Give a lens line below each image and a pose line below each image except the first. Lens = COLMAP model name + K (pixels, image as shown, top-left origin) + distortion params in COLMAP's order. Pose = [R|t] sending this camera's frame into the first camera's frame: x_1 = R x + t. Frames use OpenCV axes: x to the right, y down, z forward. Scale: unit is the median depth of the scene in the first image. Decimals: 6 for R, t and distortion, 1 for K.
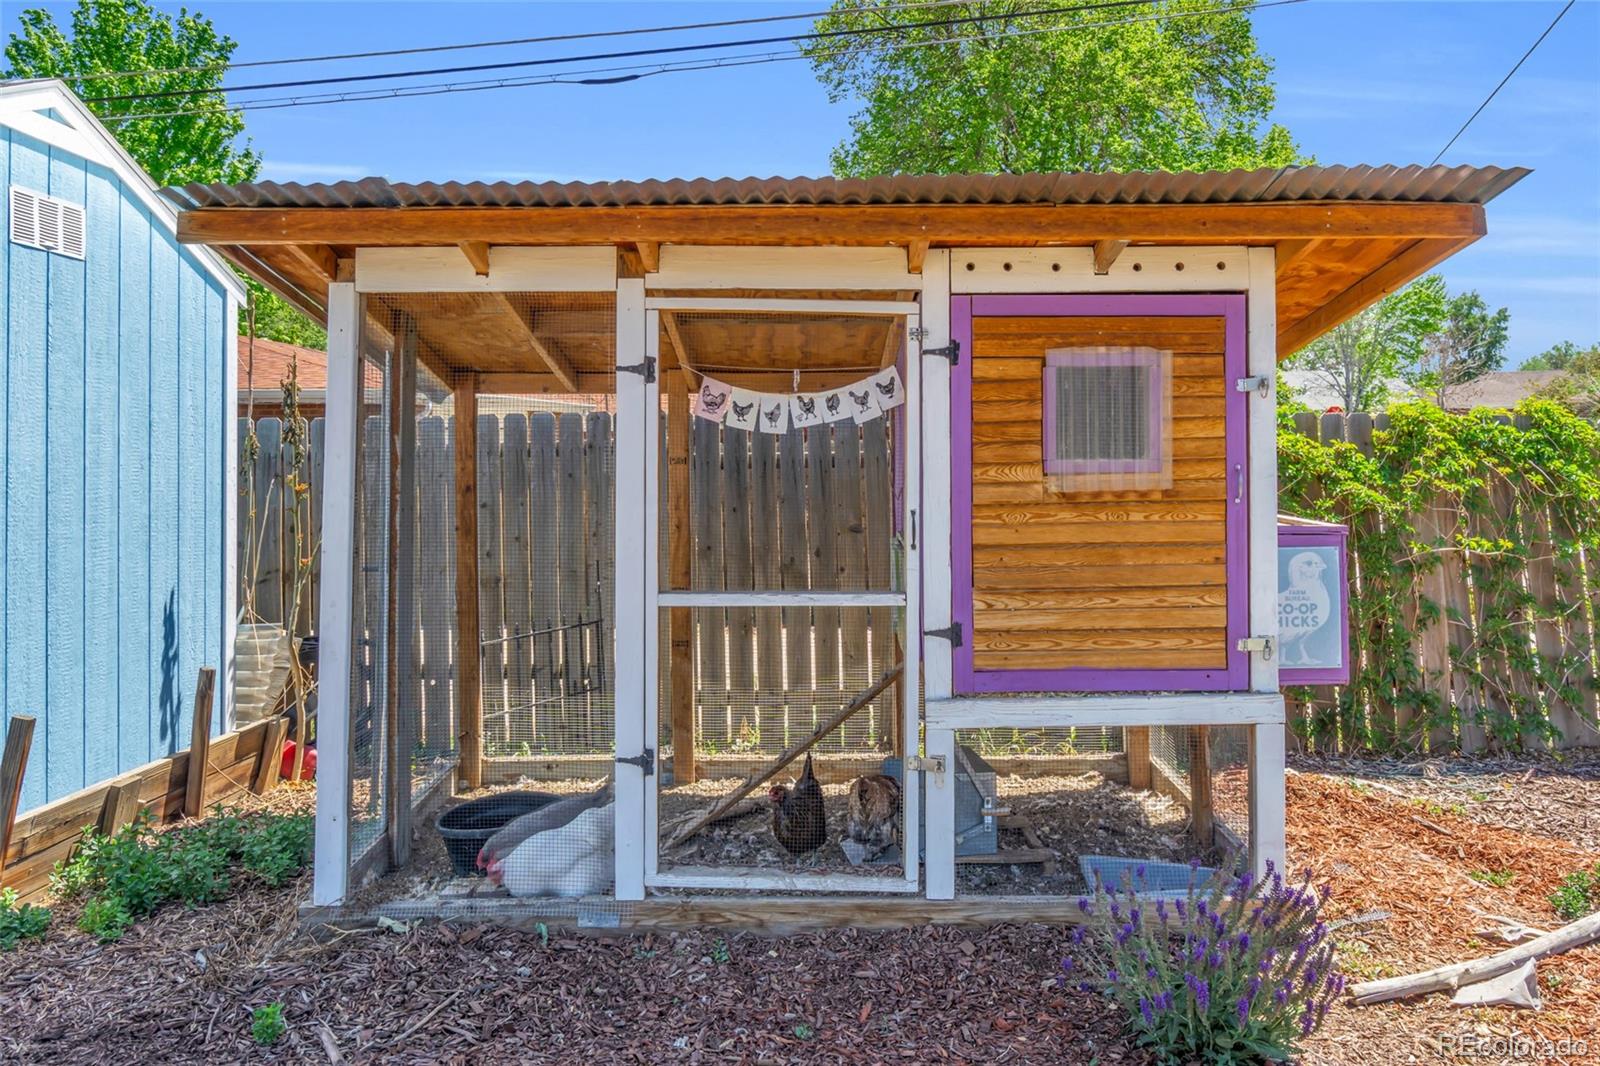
lens RADIAL K [[1202.9, 0, 794.2], [0, 1202.9, 421.0], [0, 0, 1]] dist [0.002665, -0.001917]
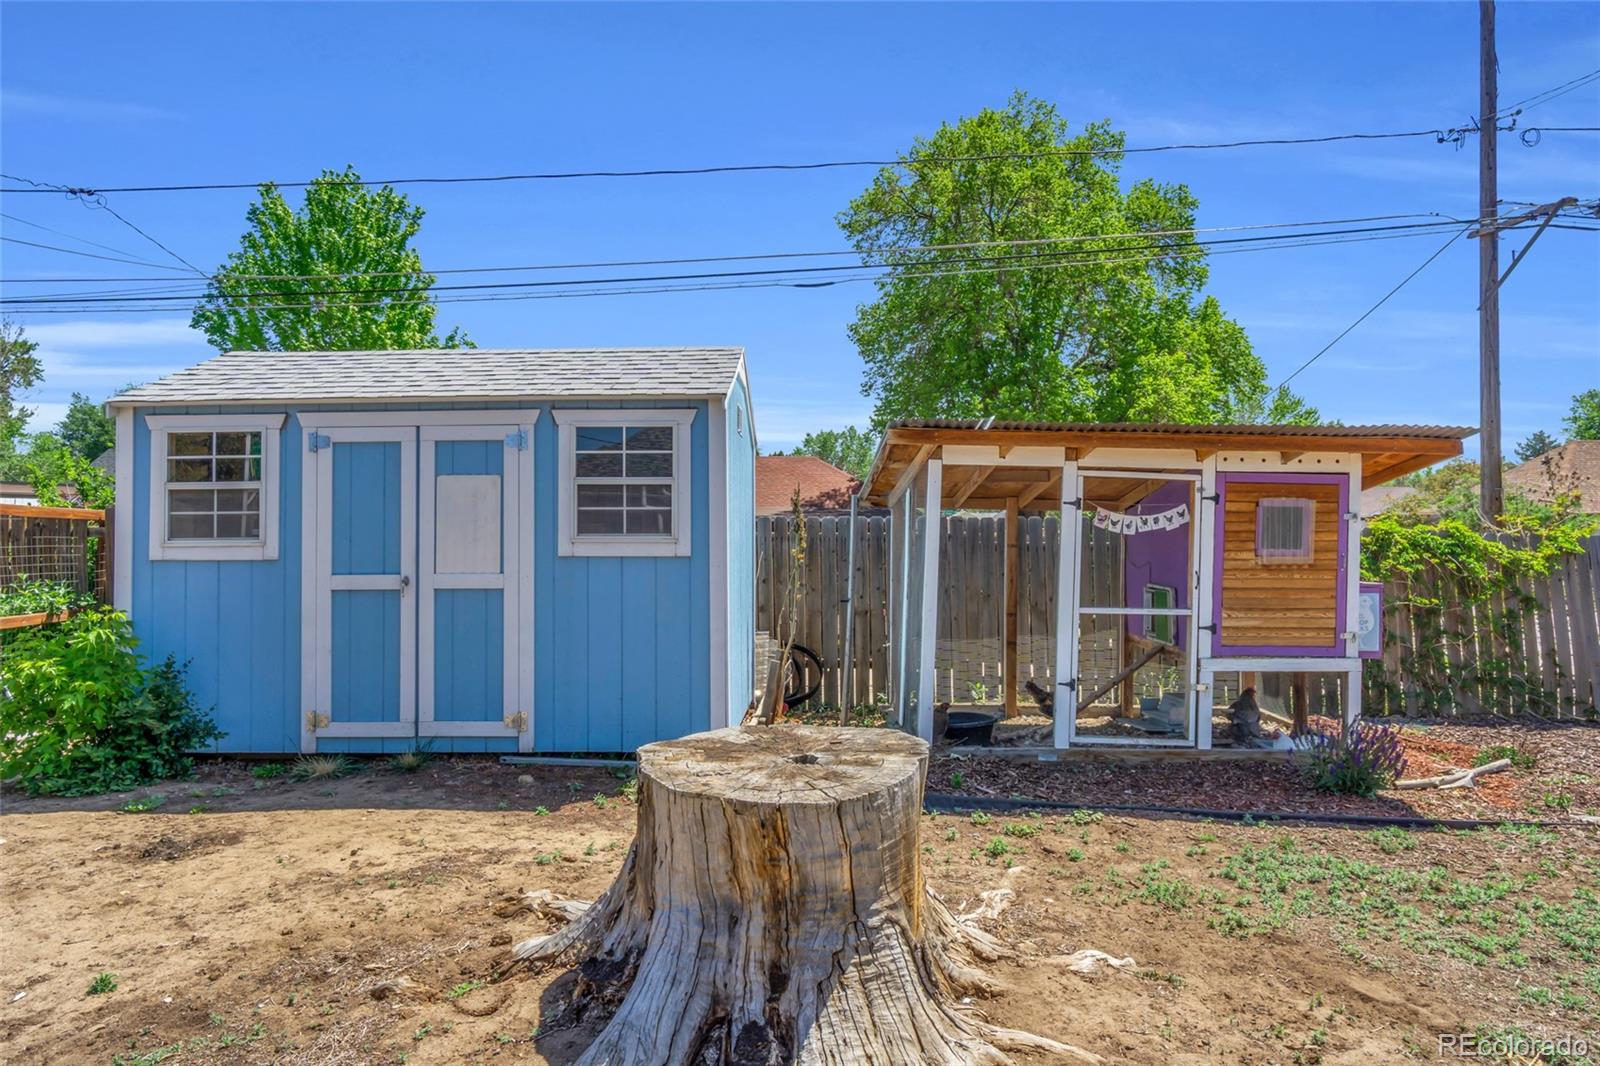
lens RADIAL K [[1034.1, 0, 792.0], [0, 1034.1, 528.8], [0, 0, 1]] dist [0.002081, -0.000889]
pose [[0.999060, 0.021149, 0.037847, -0.696823], [-0.021725, 0.999653, 0.014864, -0.013958], [-0.037519, -0.015672, 0.999173, -0.828954]]
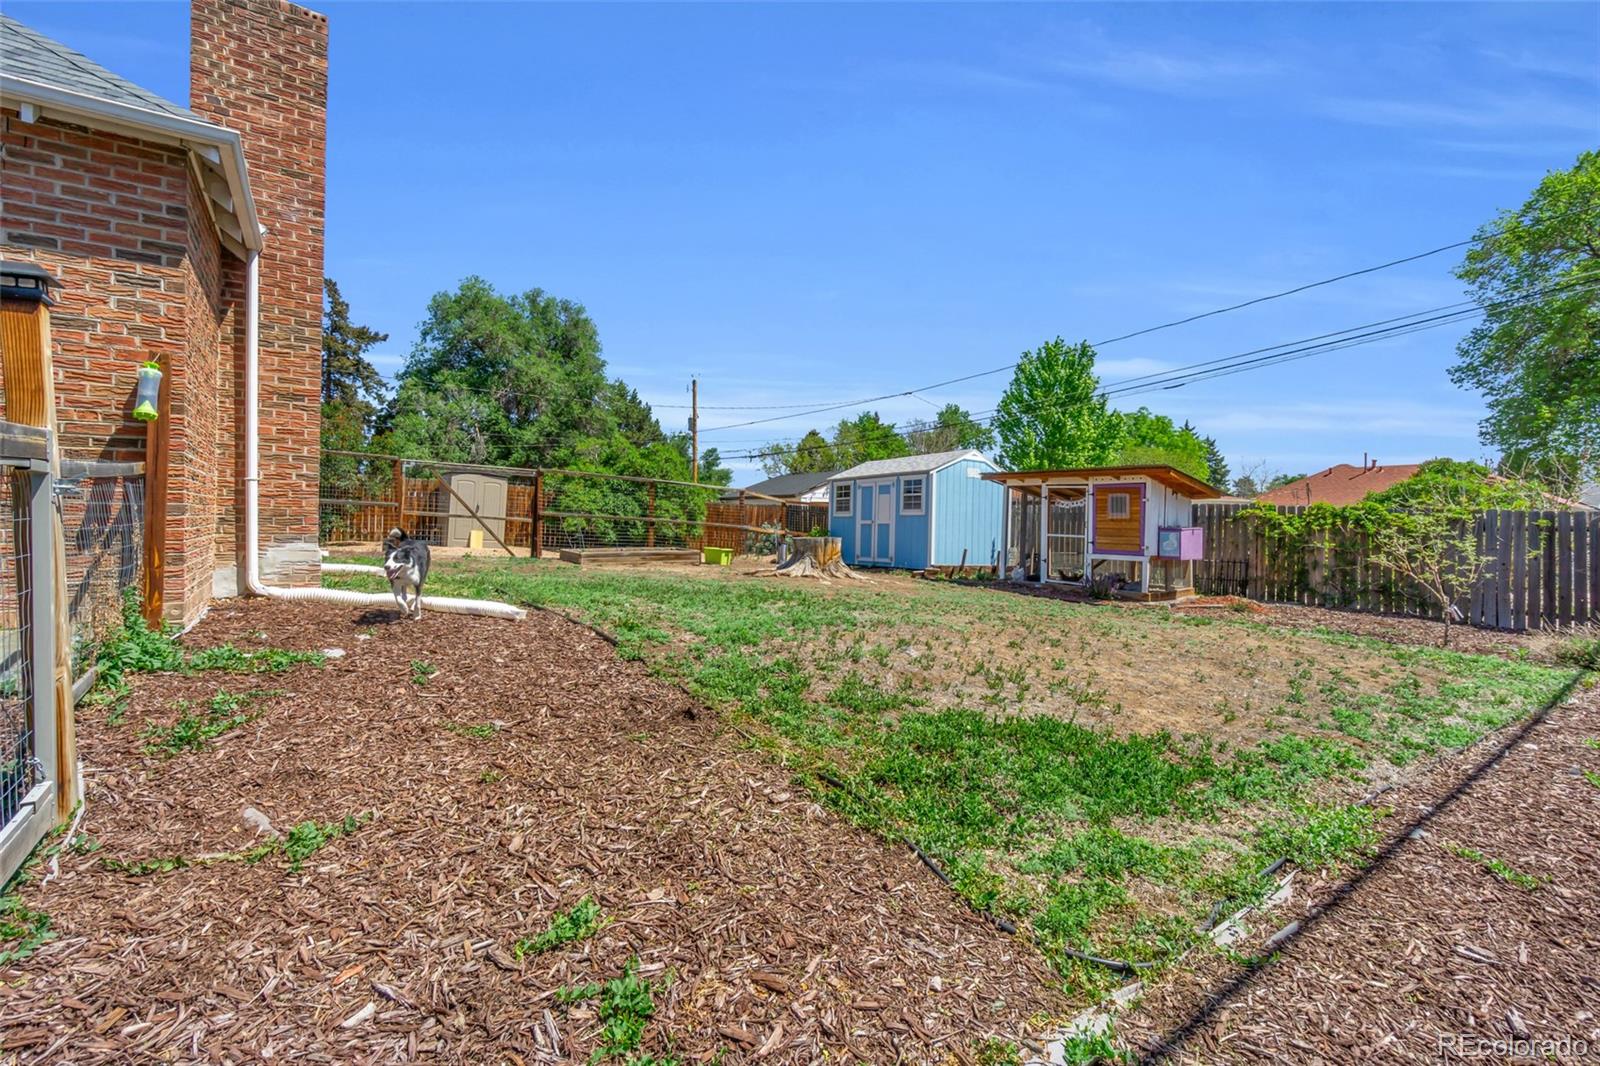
lens RADIAL K [[696.0, 0, 802.6], [0, 696.0, 519.9], [0, 0, 1]] dist [-0.005392, -0.000498]
pose [[0.611547, 0.022519, -0.790888, 1.934103], [-0.011125, 0.999741, 0.019864, 0.015479], [0.791130, -0.003350, 0.611639, -2.173694]]
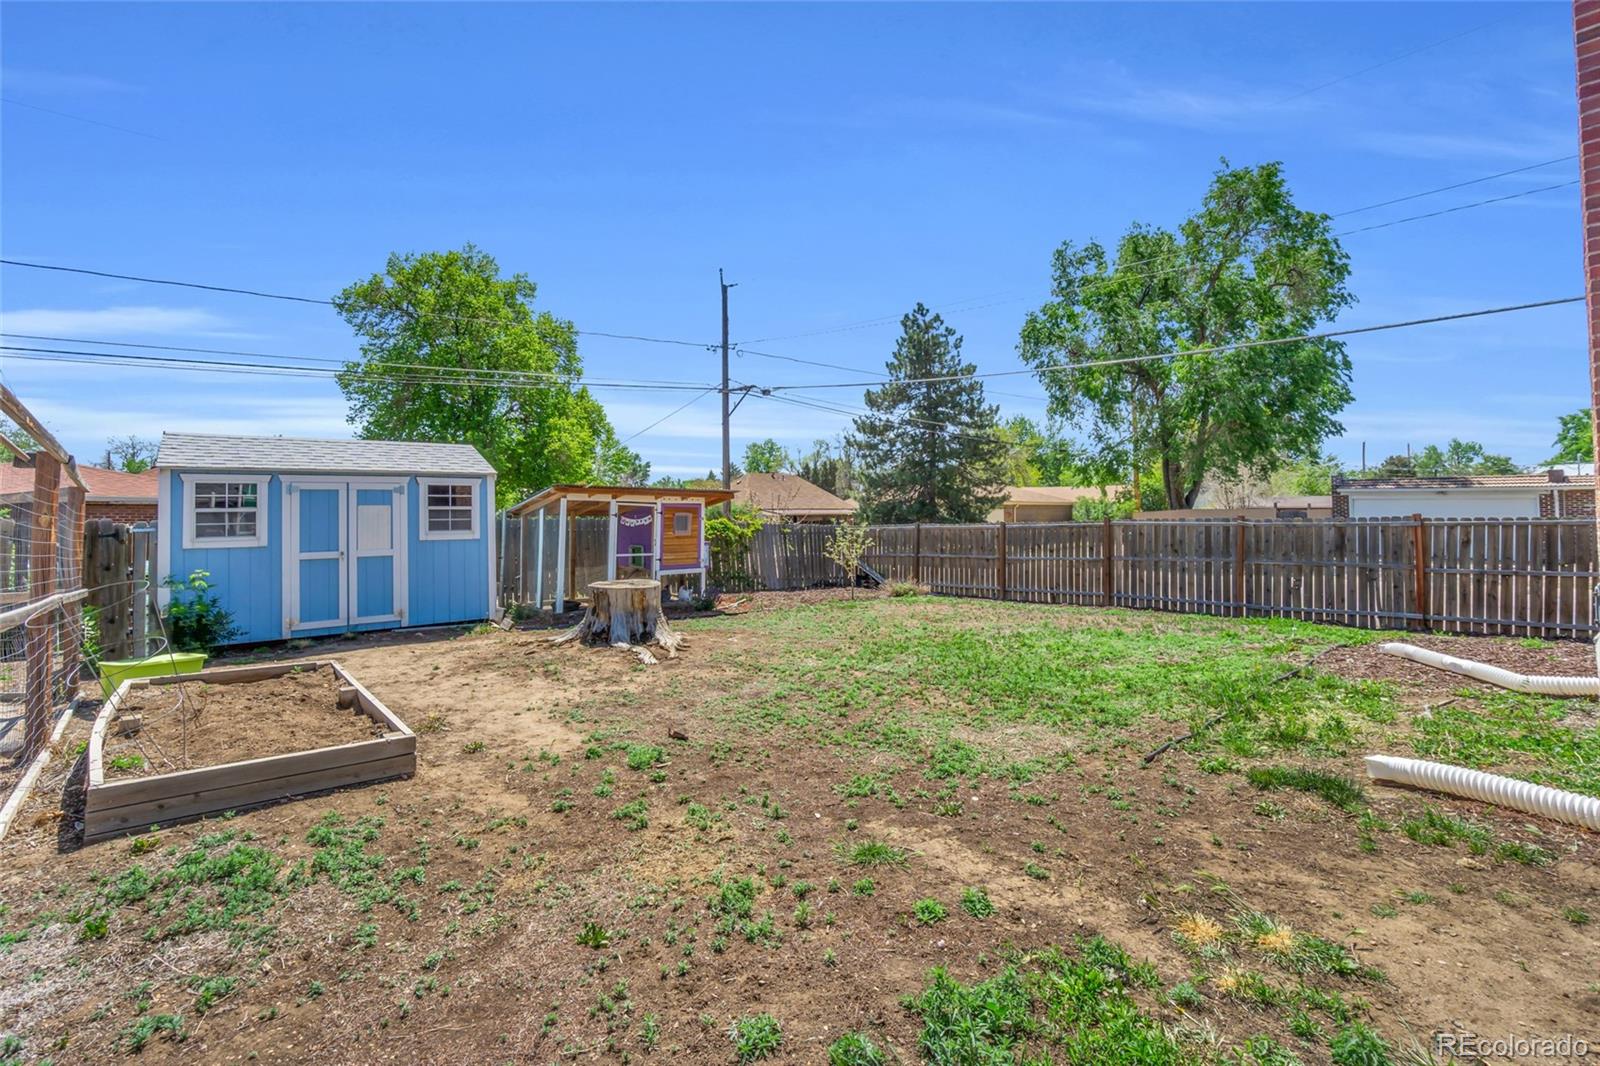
lens RADIAL K [[696.0, 0, 797.2], [0, 696.0, 516.4], [0, 0, 1]] dist [-0.005392, -0.000498]
pose [[0.725290, 0.013897, 0.688303, -1.764963], [-0.019520, 0.999809, 0.000382, -0.054729], [-0.688167, -0.013713, 0.725423, -1.987382]]
